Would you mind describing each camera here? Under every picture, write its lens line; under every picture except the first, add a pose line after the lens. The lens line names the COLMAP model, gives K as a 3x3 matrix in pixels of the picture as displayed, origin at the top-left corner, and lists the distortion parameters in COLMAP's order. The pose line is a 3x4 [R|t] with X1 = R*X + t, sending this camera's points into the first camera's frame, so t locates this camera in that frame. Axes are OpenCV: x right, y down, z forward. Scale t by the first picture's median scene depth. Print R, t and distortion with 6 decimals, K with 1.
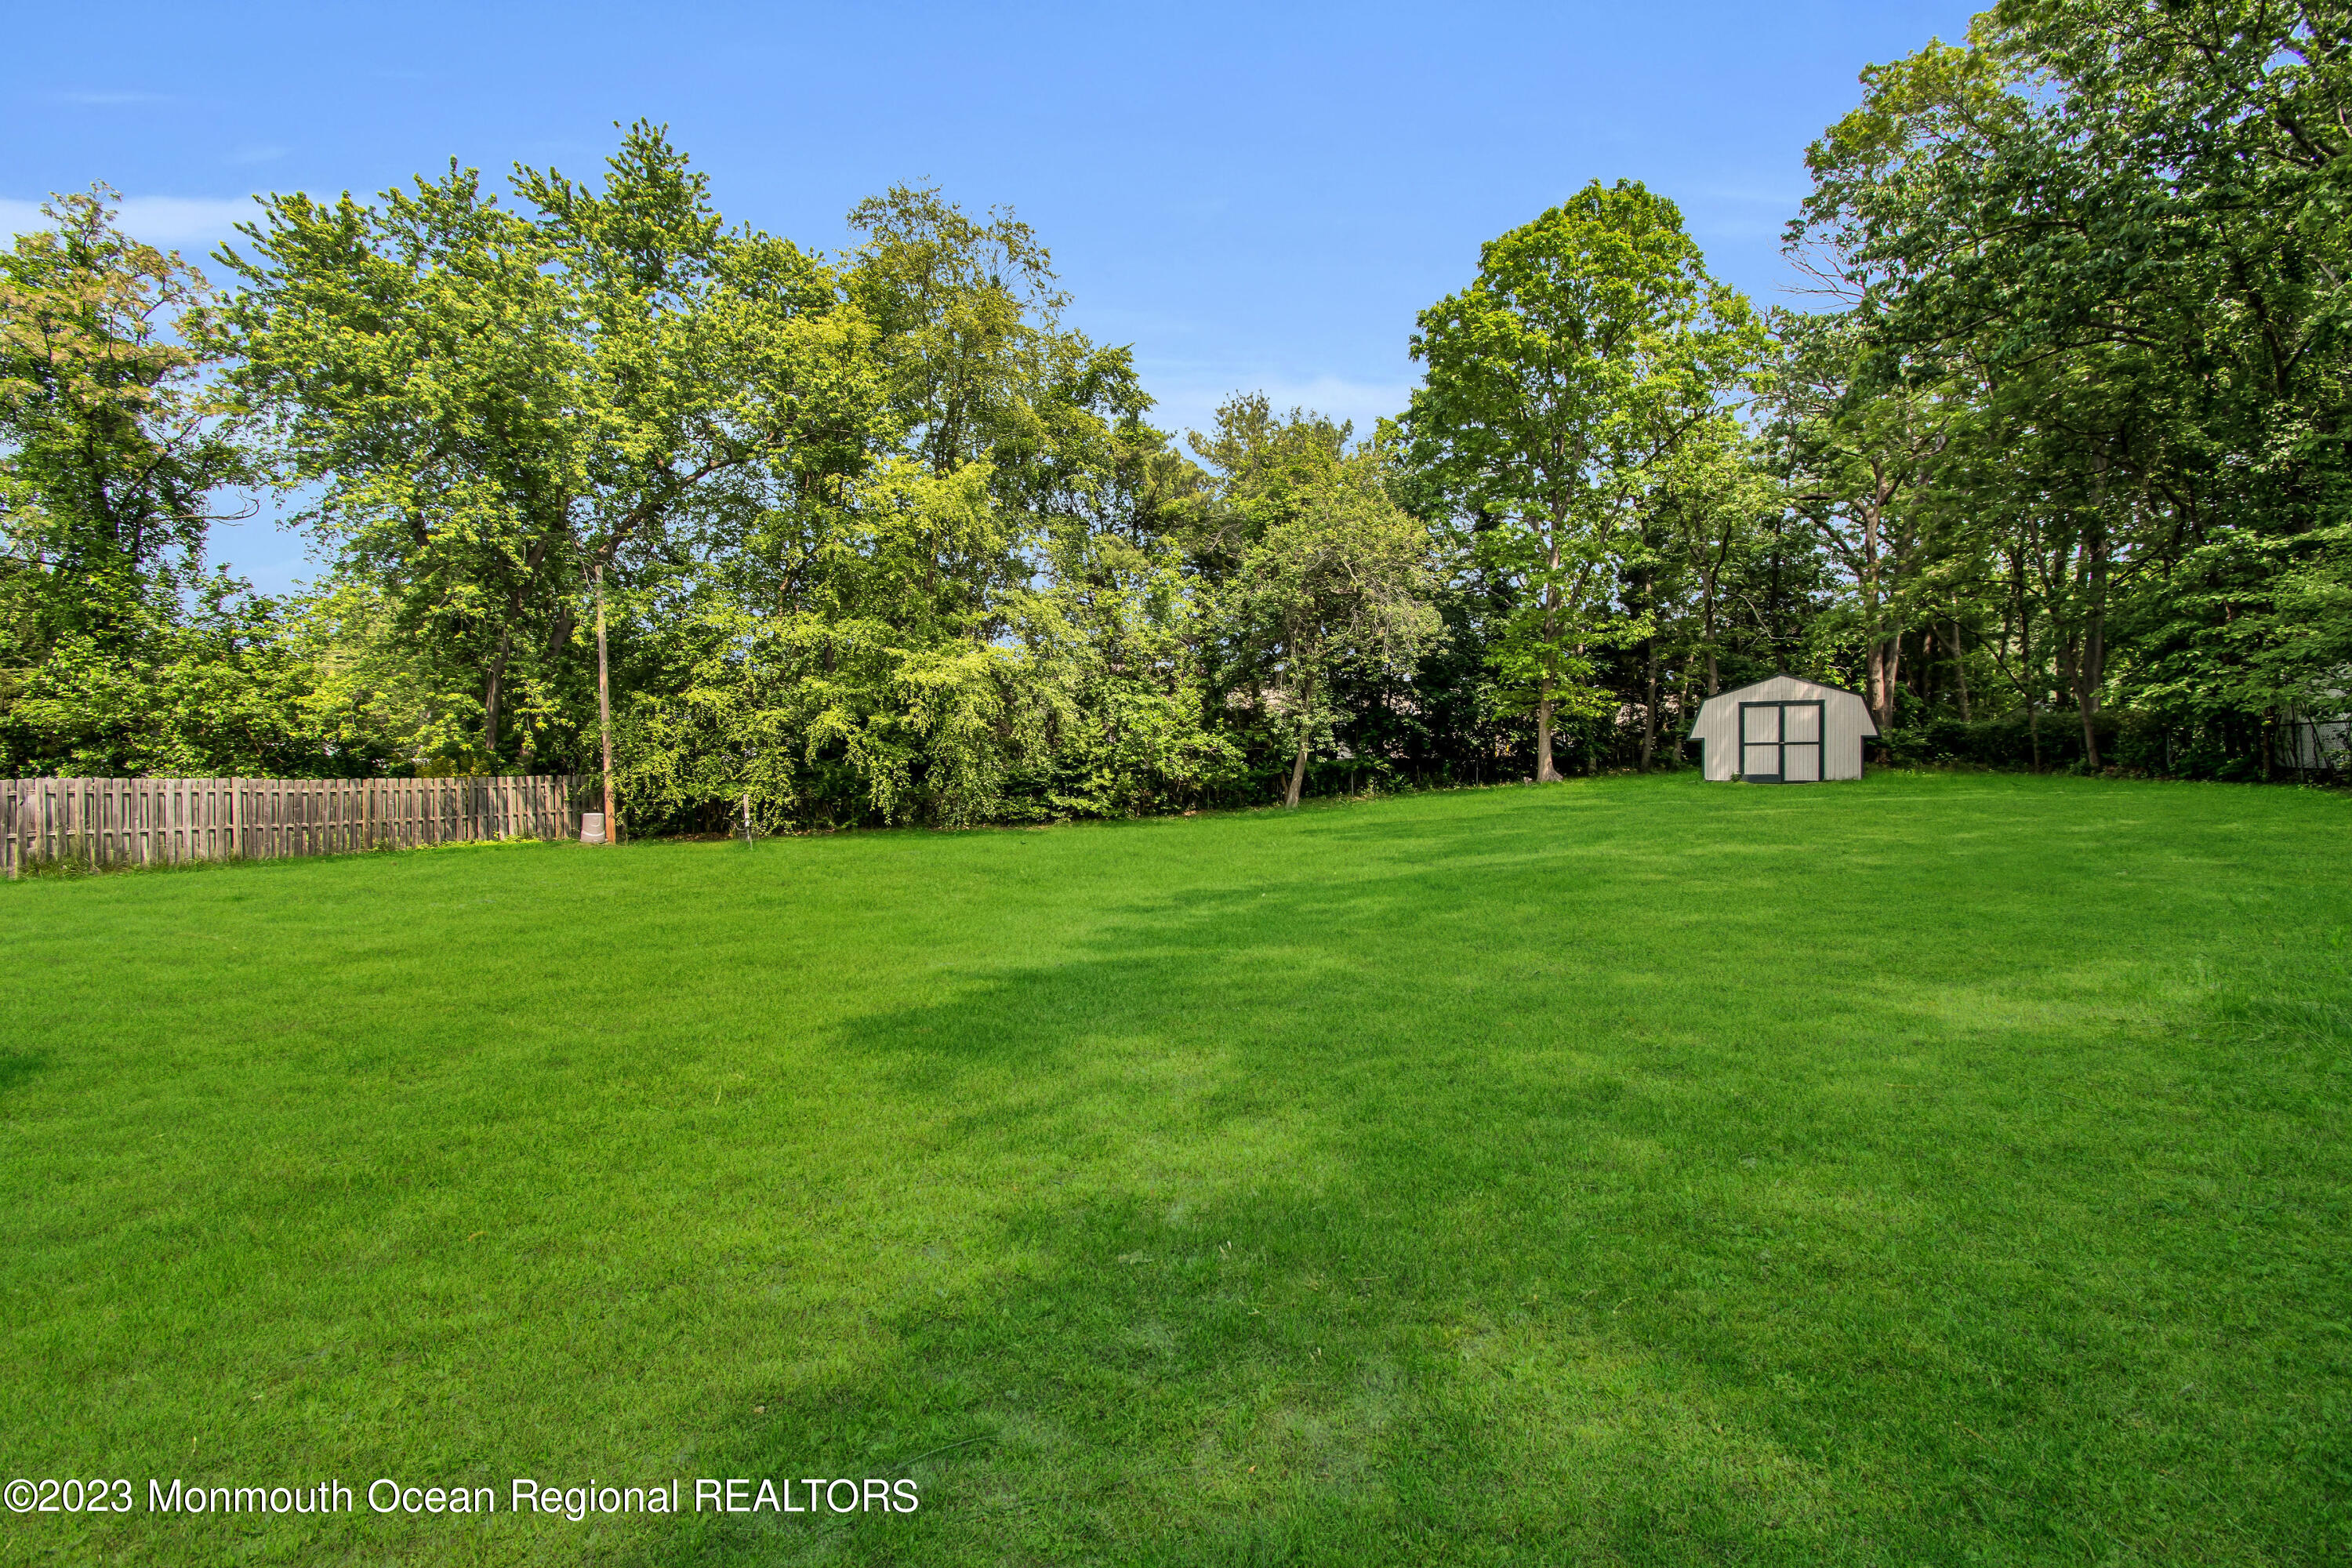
lens RADIAL K [[1036.1, 0, 1177.4], [0, 1036.1, 742.8], [0, 0, 1]] dist [-0.015822, 0.000010]
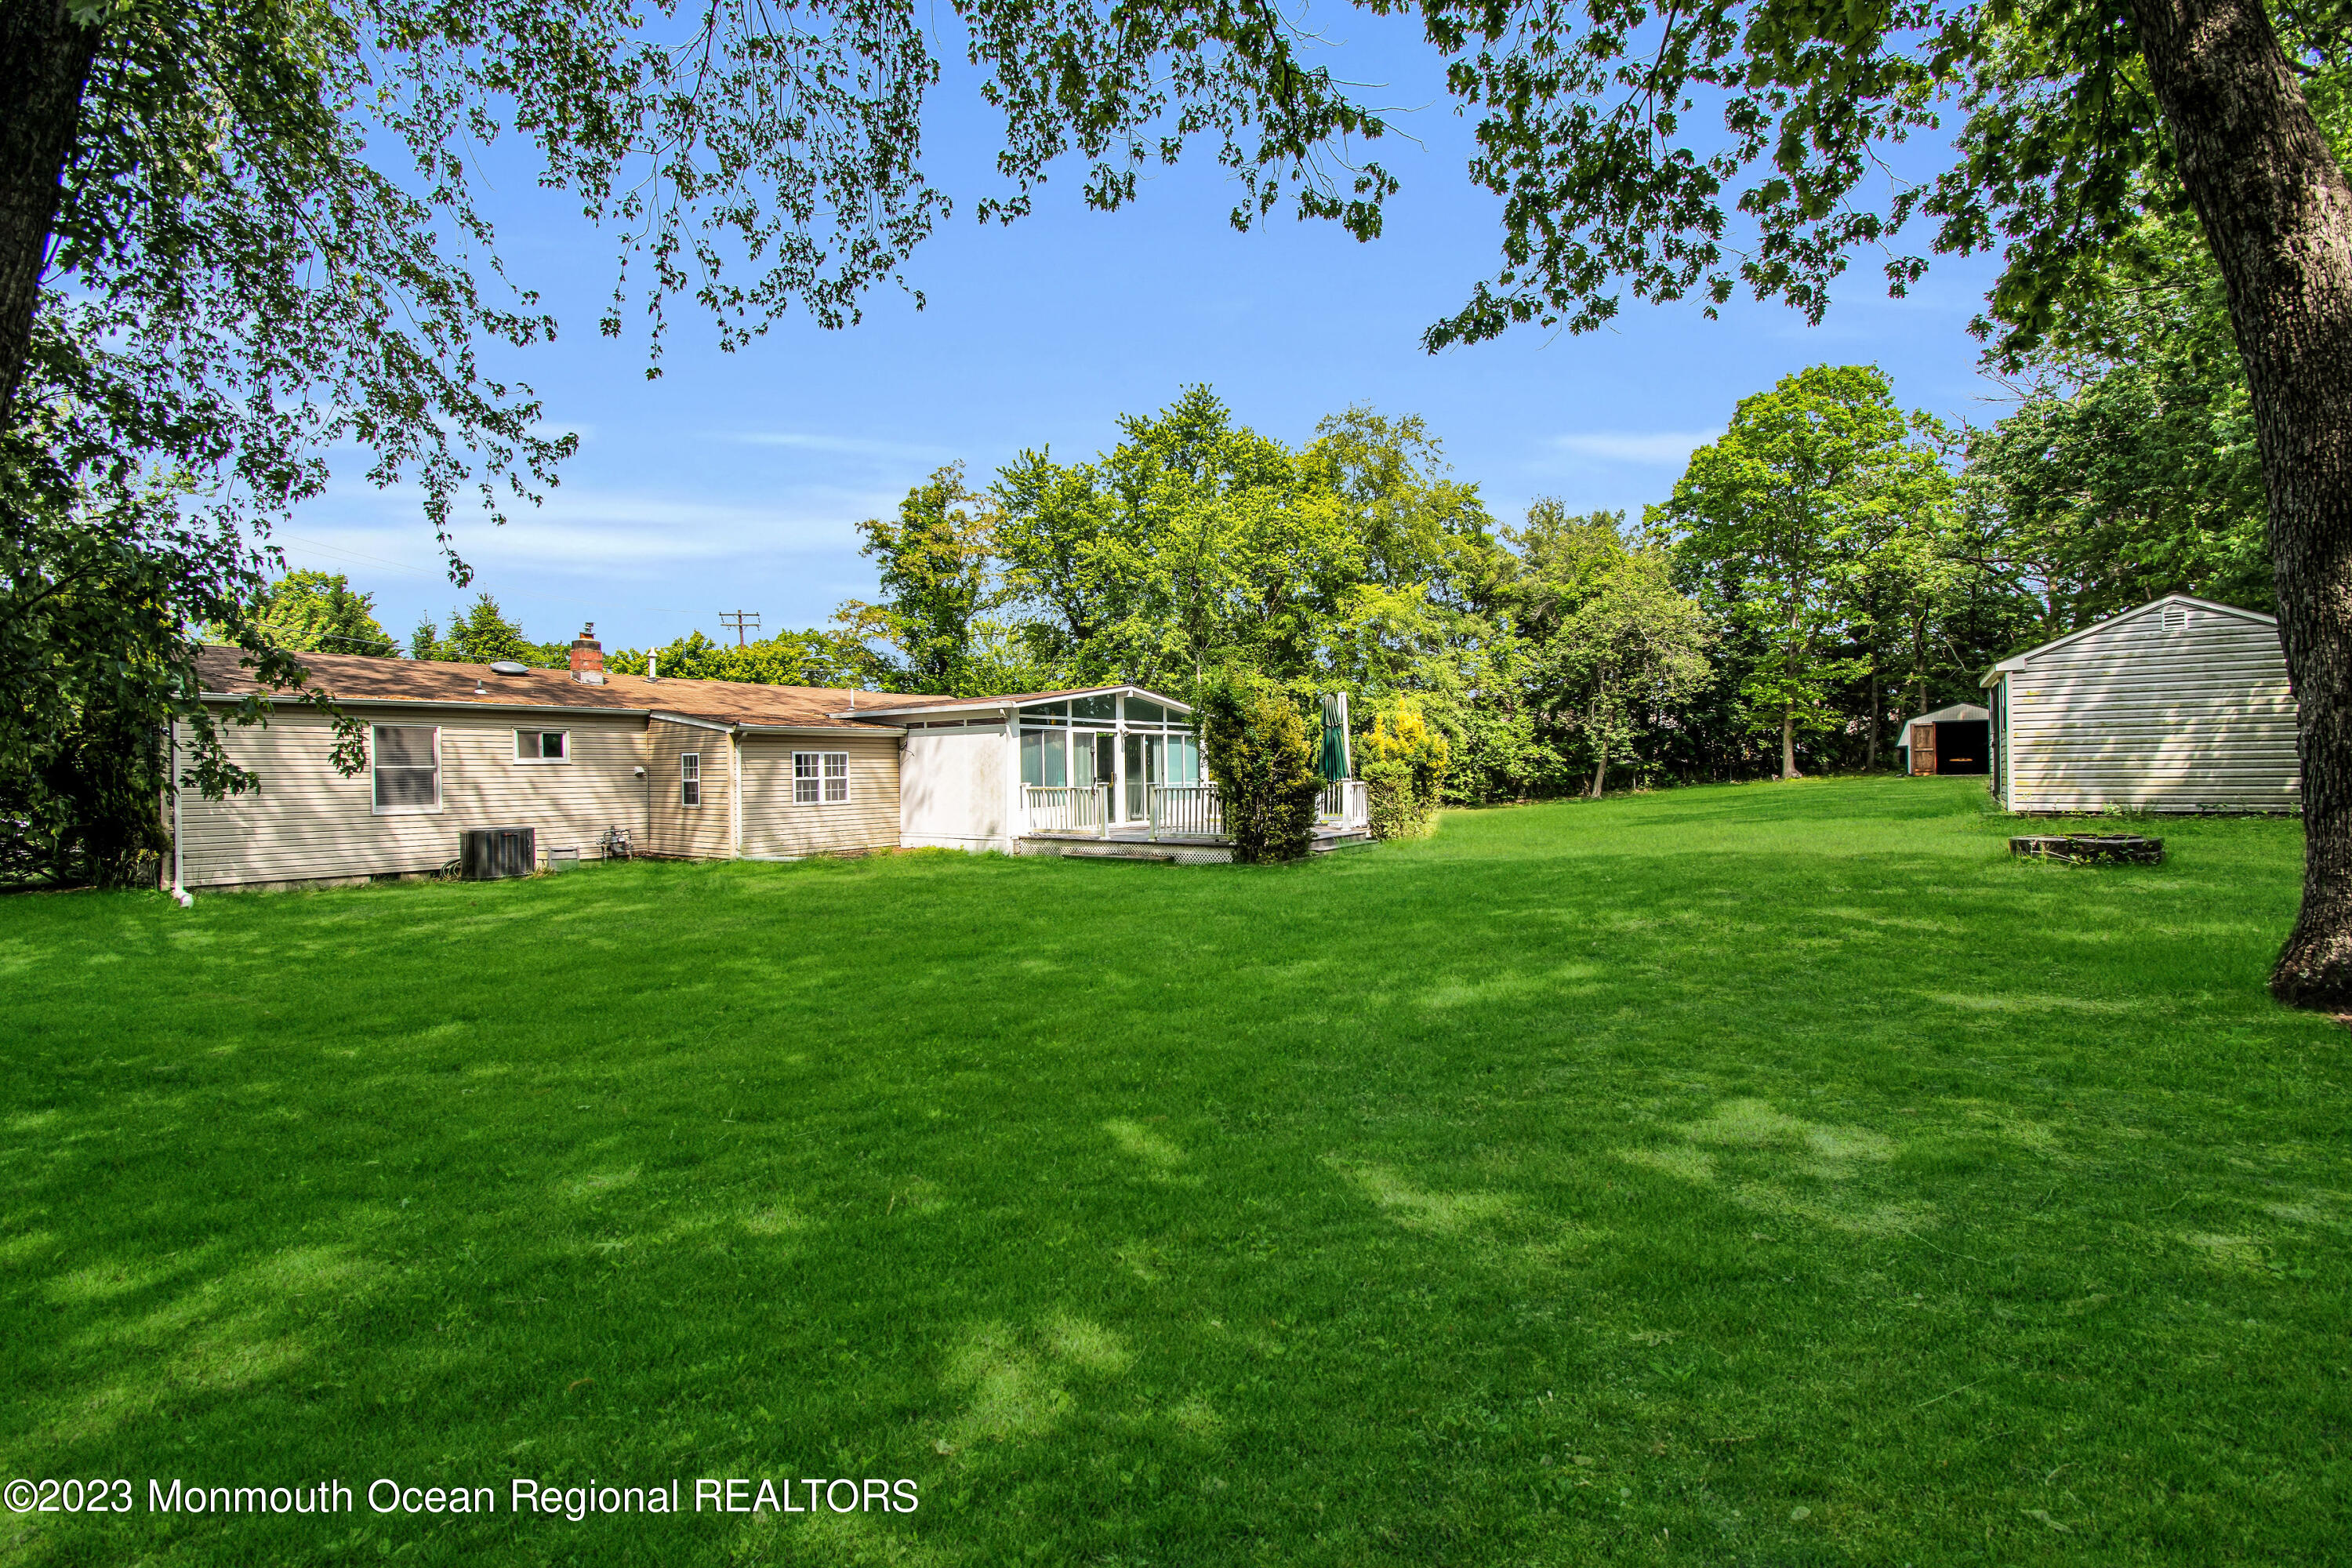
lens RADIAL K [[1045.5, 0, 1171.3], [0, 1045.5, 762.6], [0, 0, 1]] dist [-0.000158, -0.000072]
pose [[0.983944, -0.012436, -0.178042, -0.217992], [0.013182, 0.999909, 0.003004, 0.003470], [0.177989, -0.005303, 0.984018, -0.553152]]
